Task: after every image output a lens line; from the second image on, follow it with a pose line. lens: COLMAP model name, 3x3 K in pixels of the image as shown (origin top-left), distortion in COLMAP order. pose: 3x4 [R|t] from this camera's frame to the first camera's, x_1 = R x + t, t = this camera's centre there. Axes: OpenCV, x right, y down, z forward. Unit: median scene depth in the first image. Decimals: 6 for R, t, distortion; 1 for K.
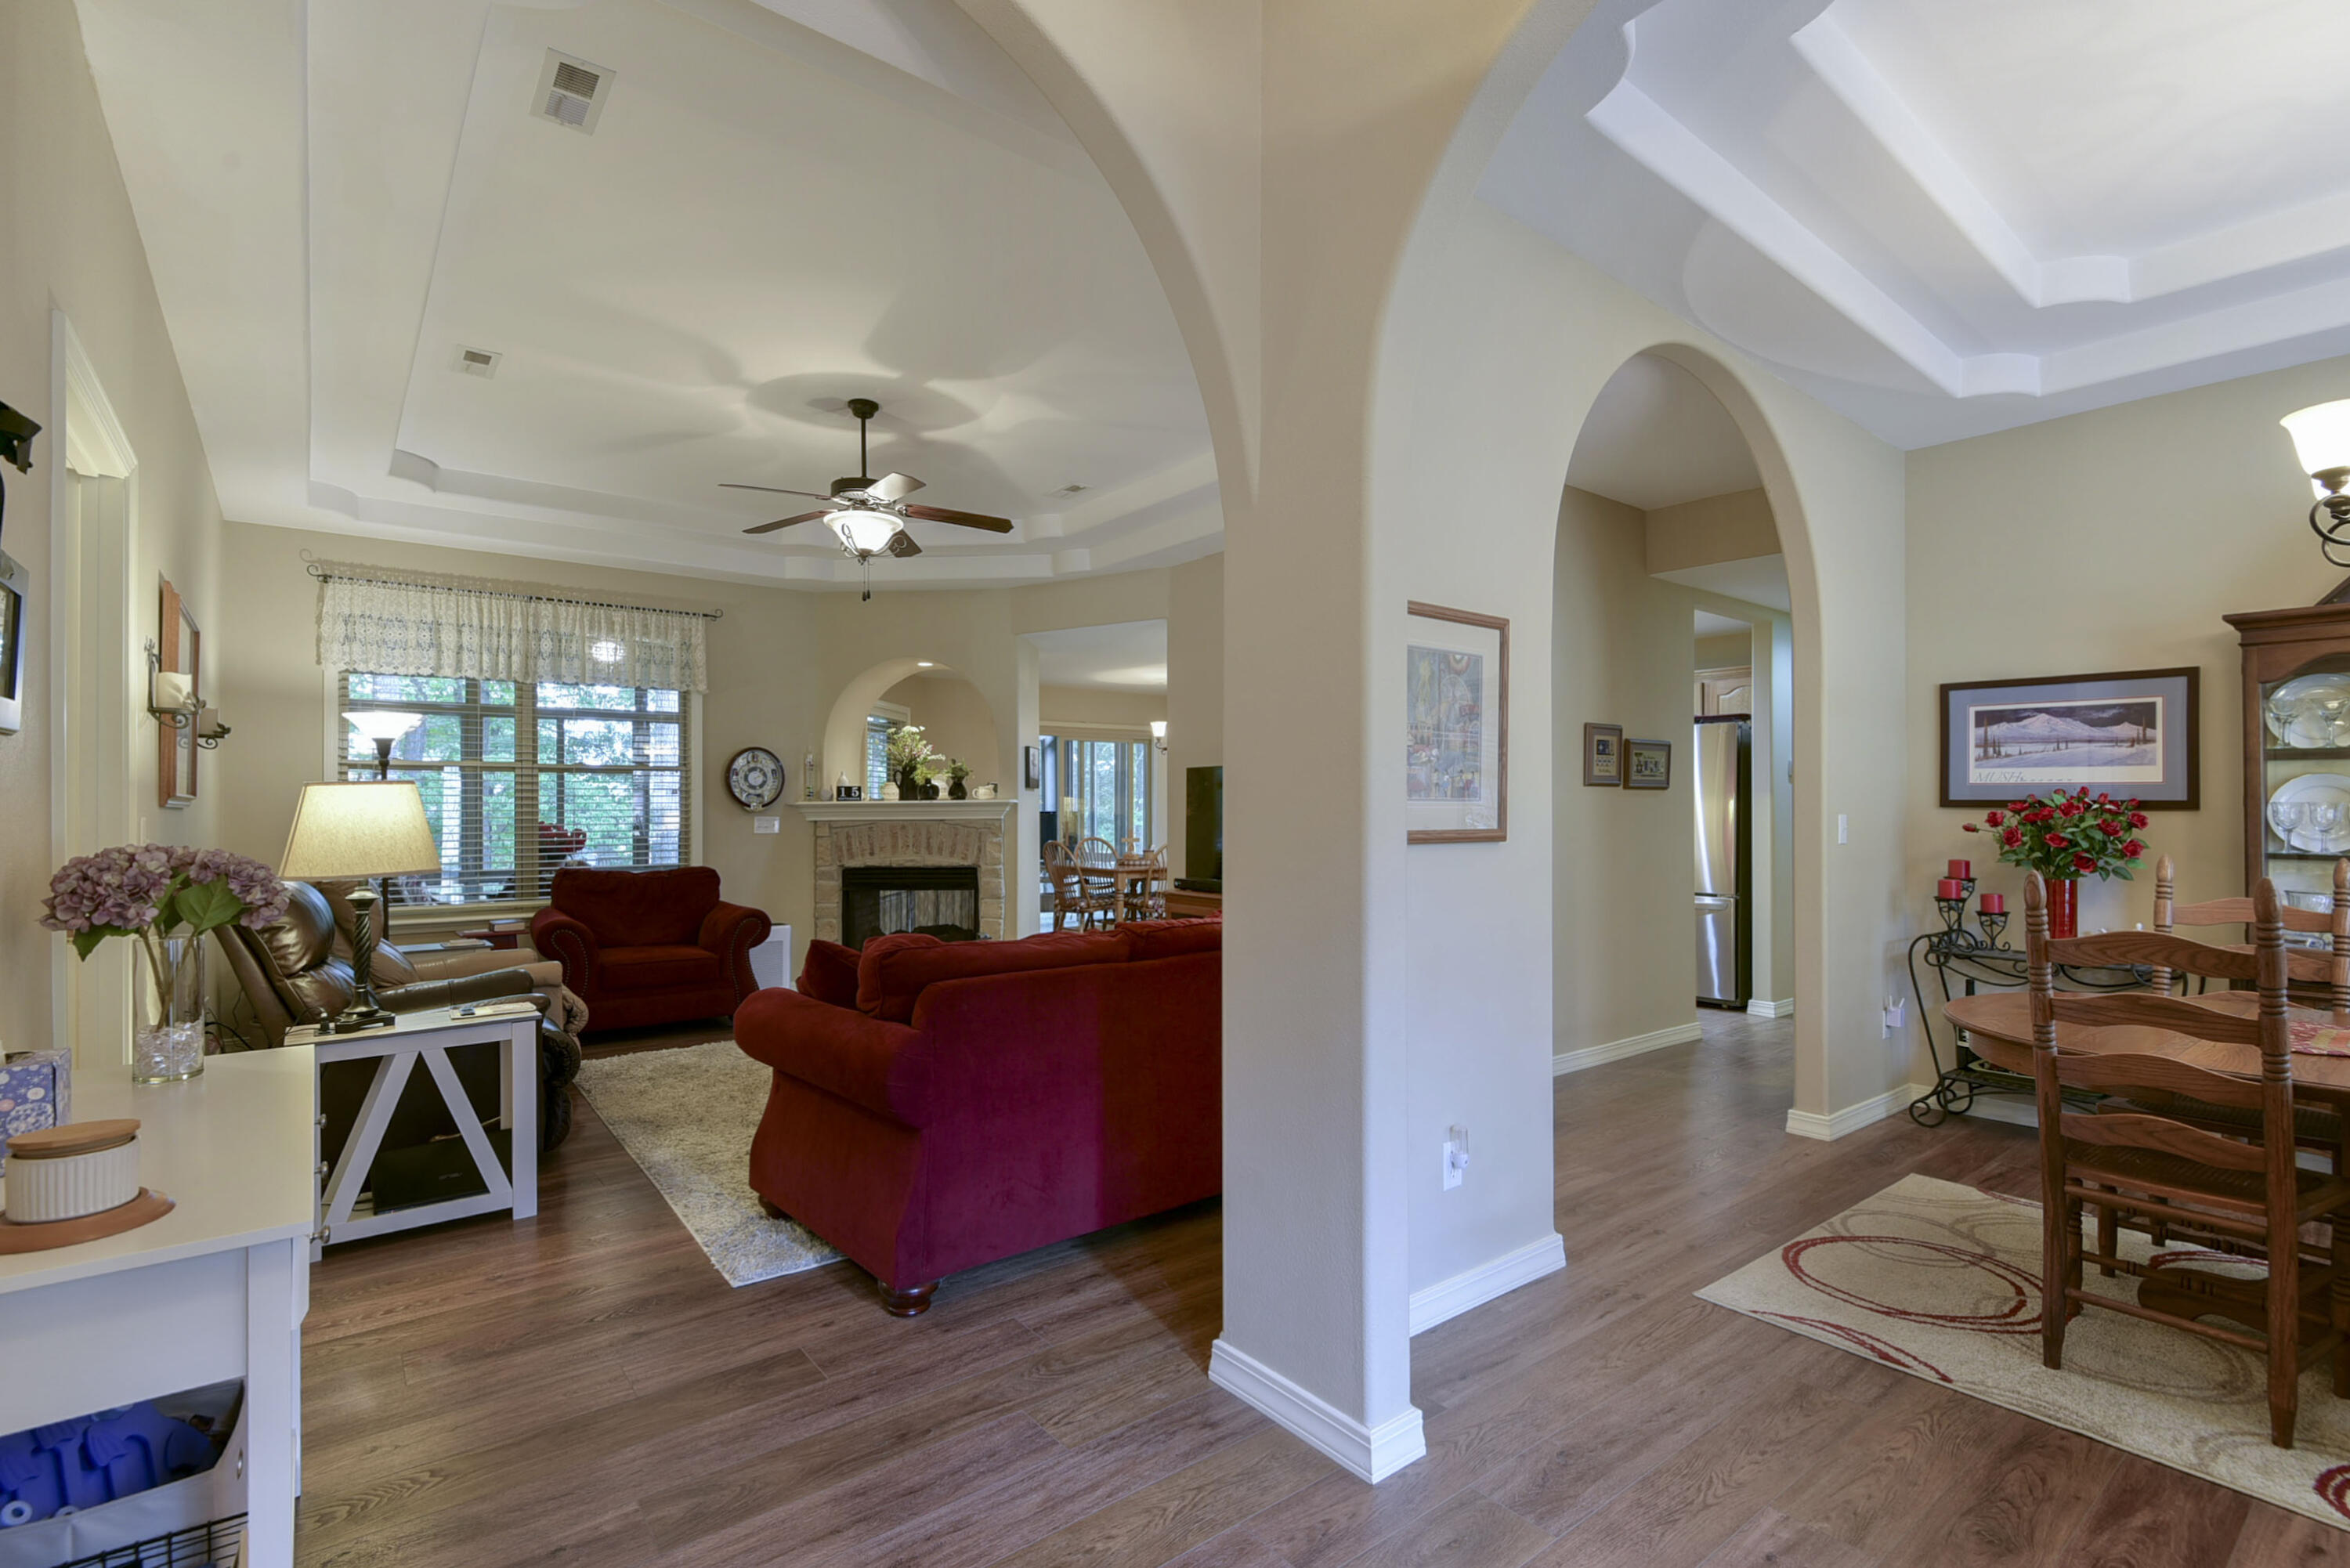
lens RADIAL K [[1084.0, 0, 1177.5], [0, 1084.0, 790.5], [0, 0, 1]] dist [0.017896, -0.001783]
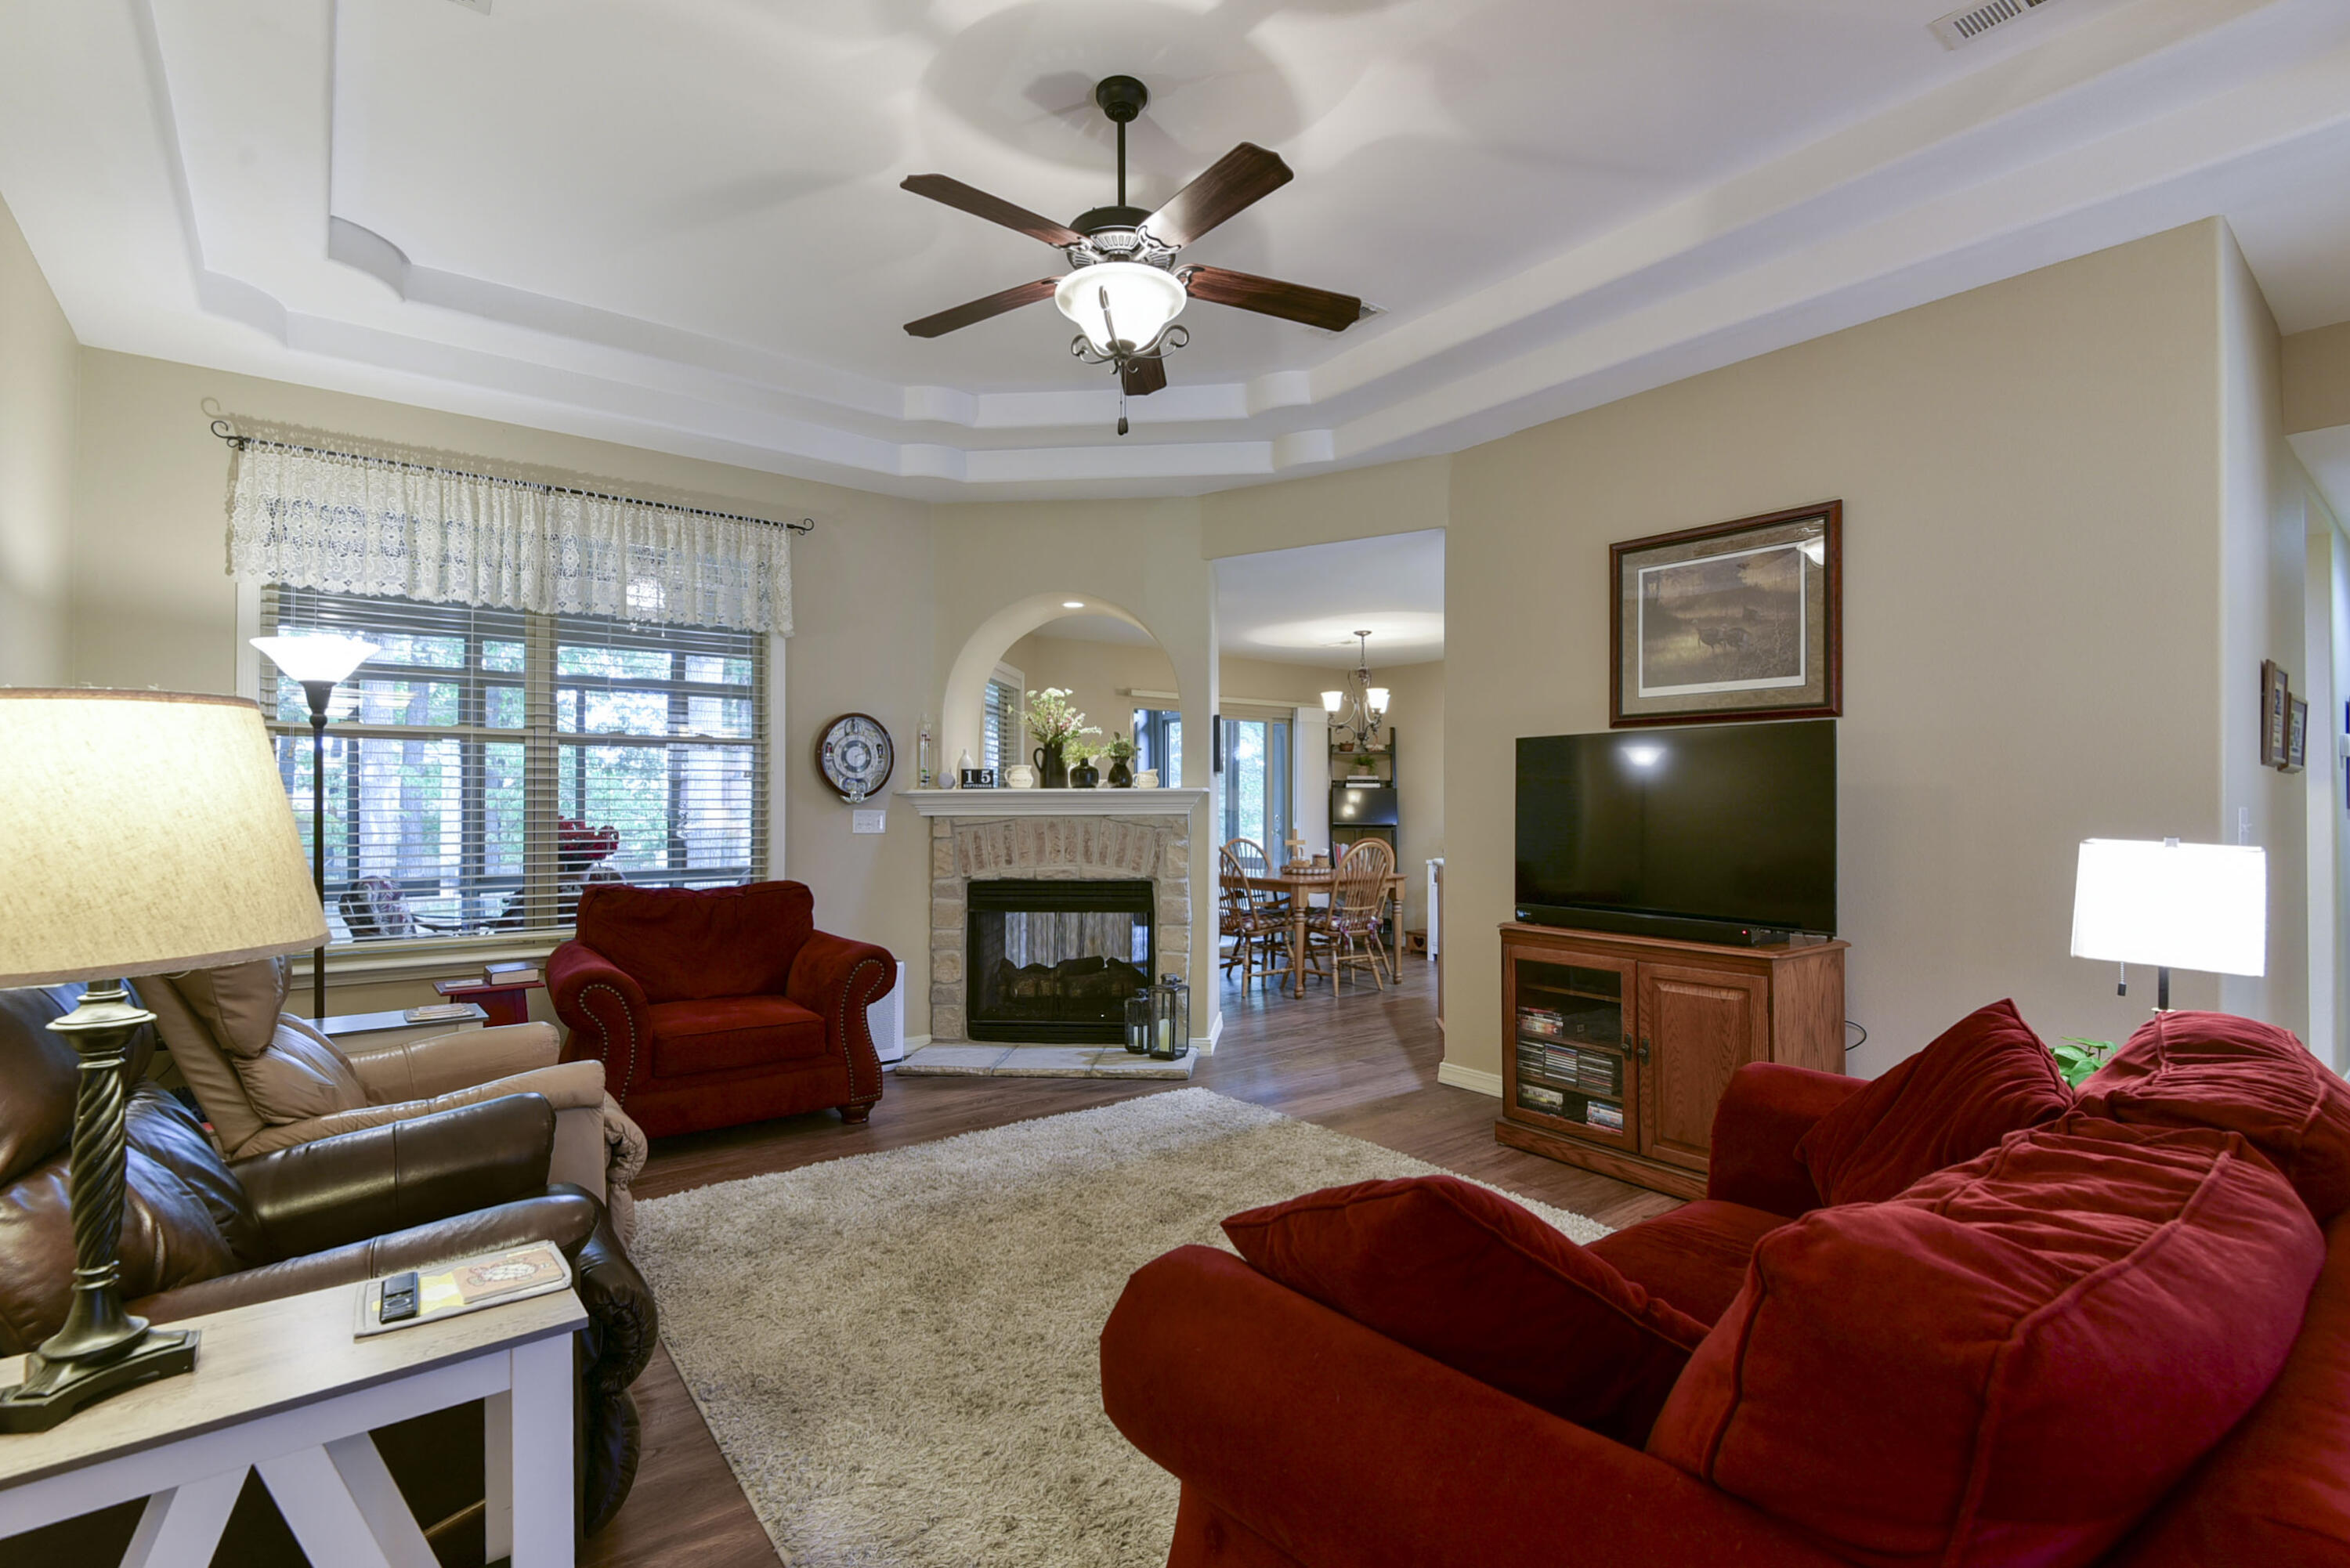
lens RADIAL K [[1084.0, 0, 1154.8], [0, 1084.0, 783.5], [0, 0, 1]] dist [0.017896, -0.001783]
pose [[0.999759, 0.002092, -0.021836, -0.188536], [-0.002176, 0.999990, -0.003820, 0.009519], [0.021828, 0.003867, 0.999754, 0.310488]]
